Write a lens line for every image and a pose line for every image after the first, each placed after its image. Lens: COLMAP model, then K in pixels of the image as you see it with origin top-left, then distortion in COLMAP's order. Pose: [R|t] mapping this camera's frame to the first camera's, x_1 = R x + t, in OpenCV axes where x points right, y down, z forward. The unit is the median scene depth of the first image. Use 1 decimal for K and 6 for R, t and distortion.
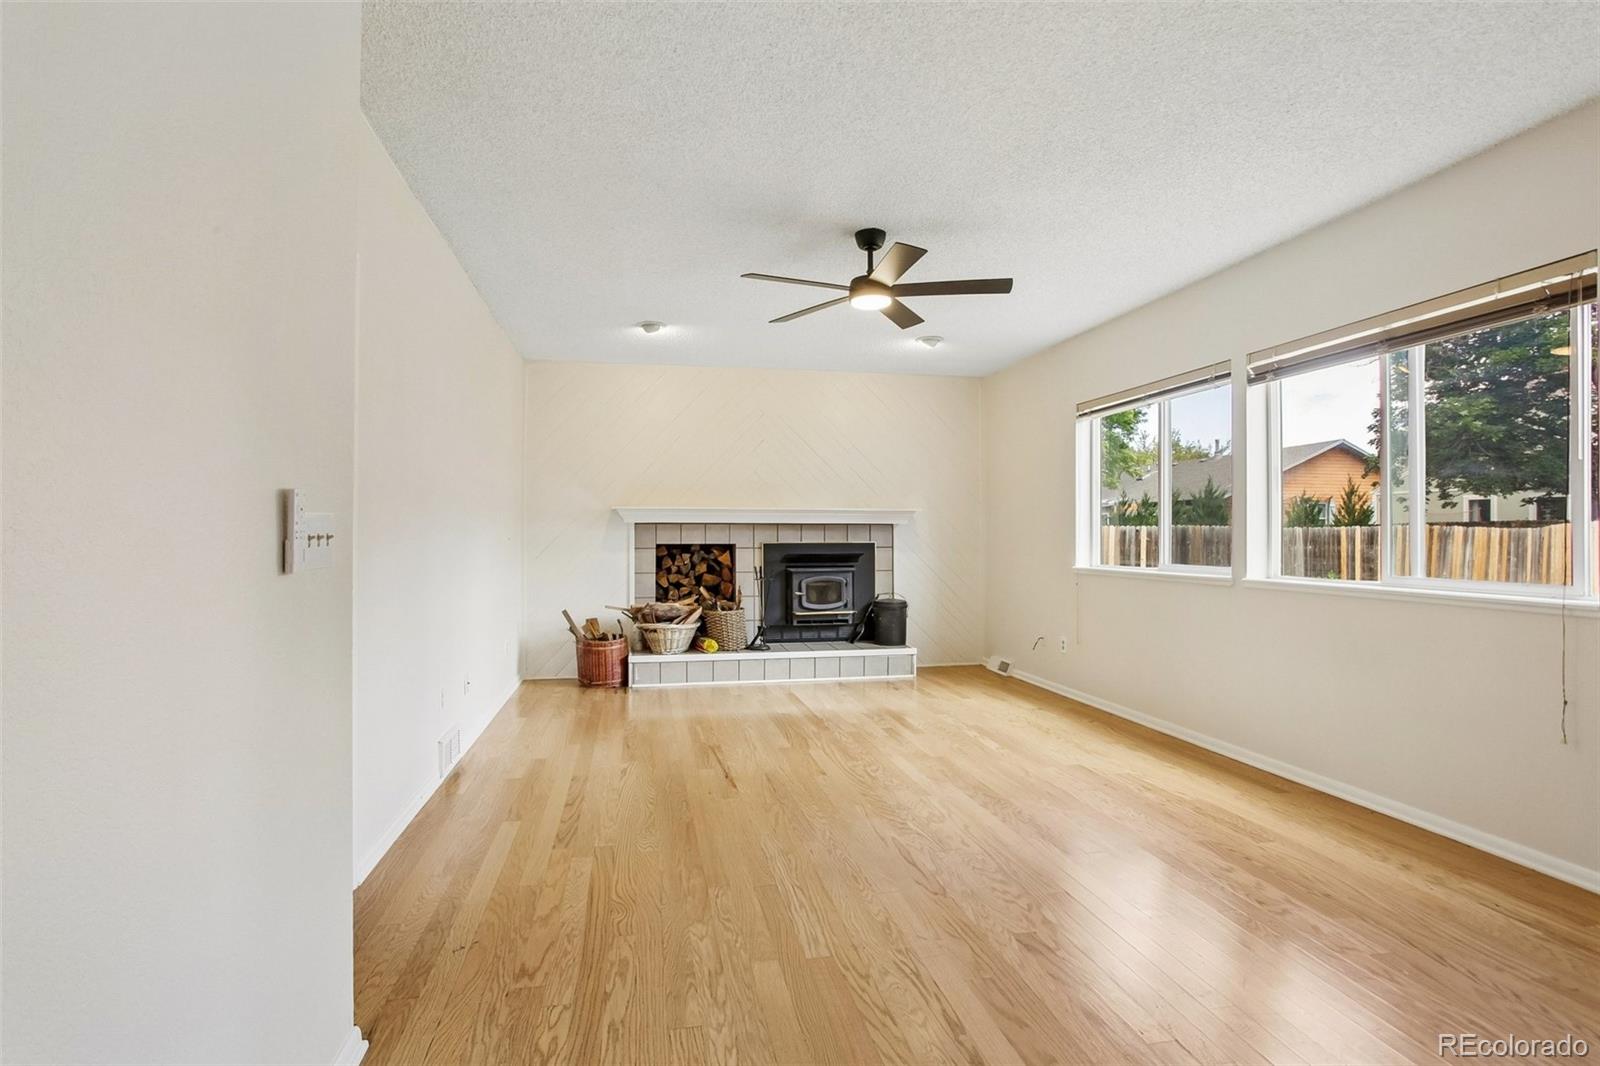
lens RADIAL K [[775.7, 0, 802.9], [0, 775.7, 535.7], [0, 0, 1]] dist [-0.019345, 0.000735]
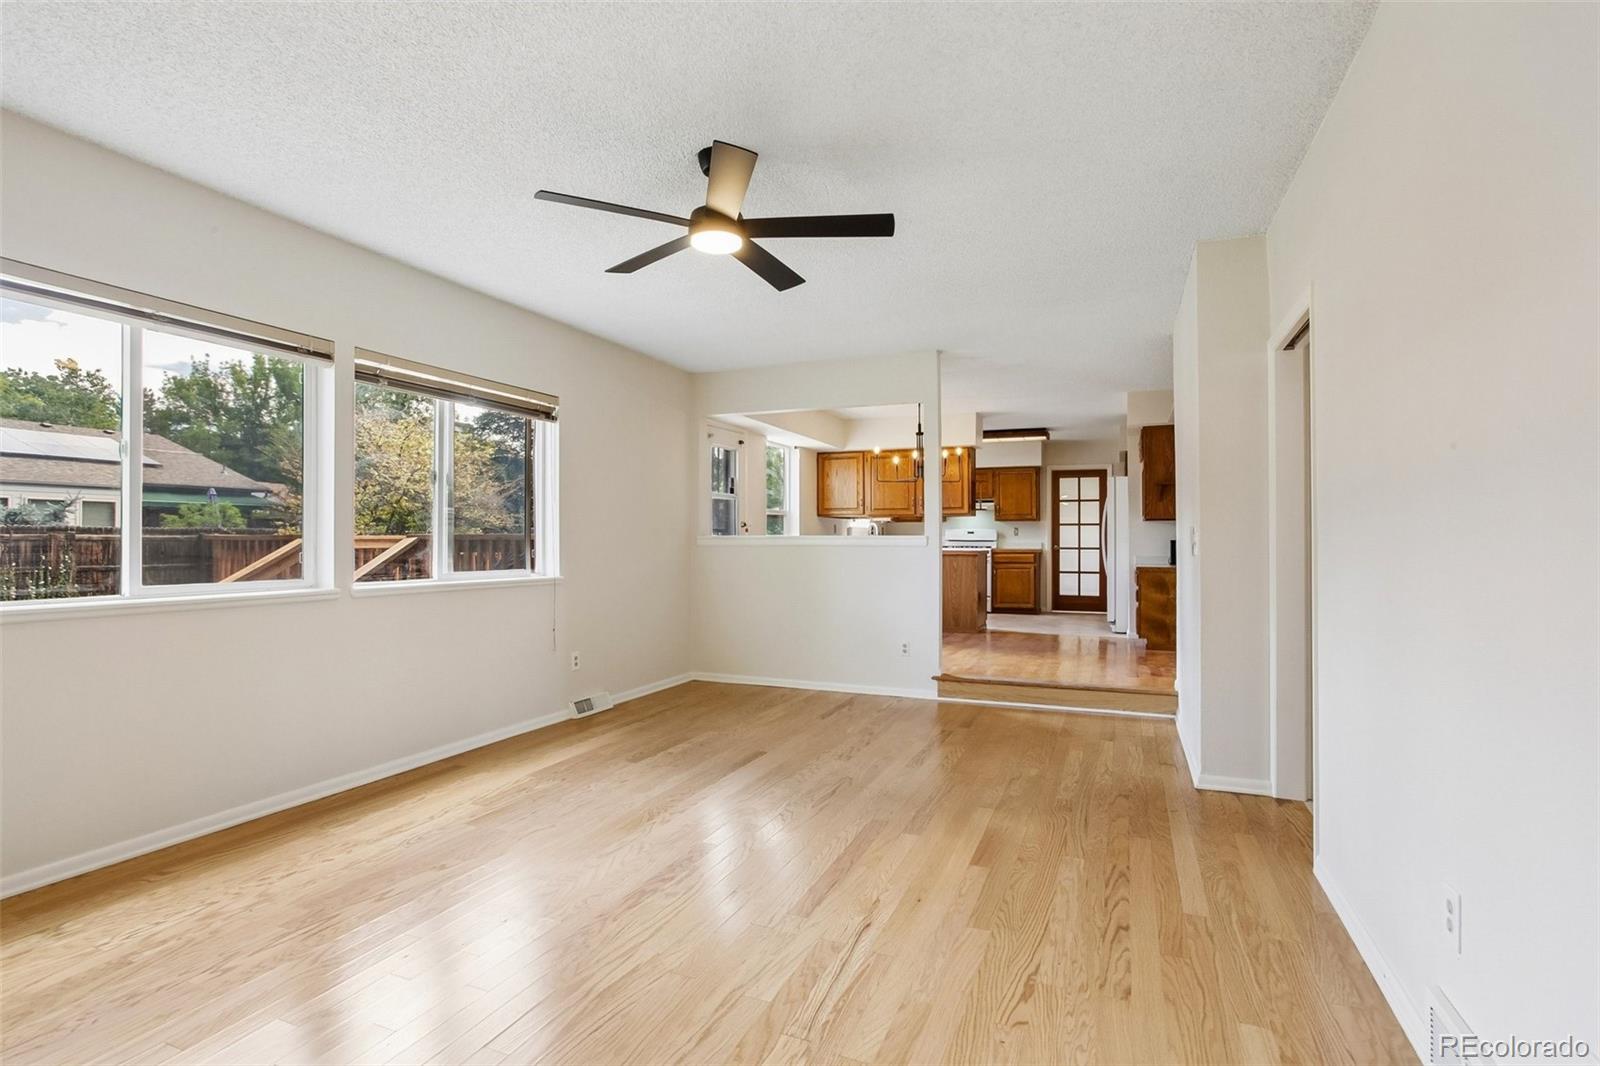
lens RADIAL K [[775.7, 0, 769.6], [0, 775.7, 536.5], [0, 0, 1]] dist [-0.019345, 0.000735]
pose [[-0.802394, -0.001635, 0.596793, -0.450300], [-0.004239, 0.999987, -0.002959, -0.006936], [-0.596780, -0.004904, -0.802390, 1.714863]]
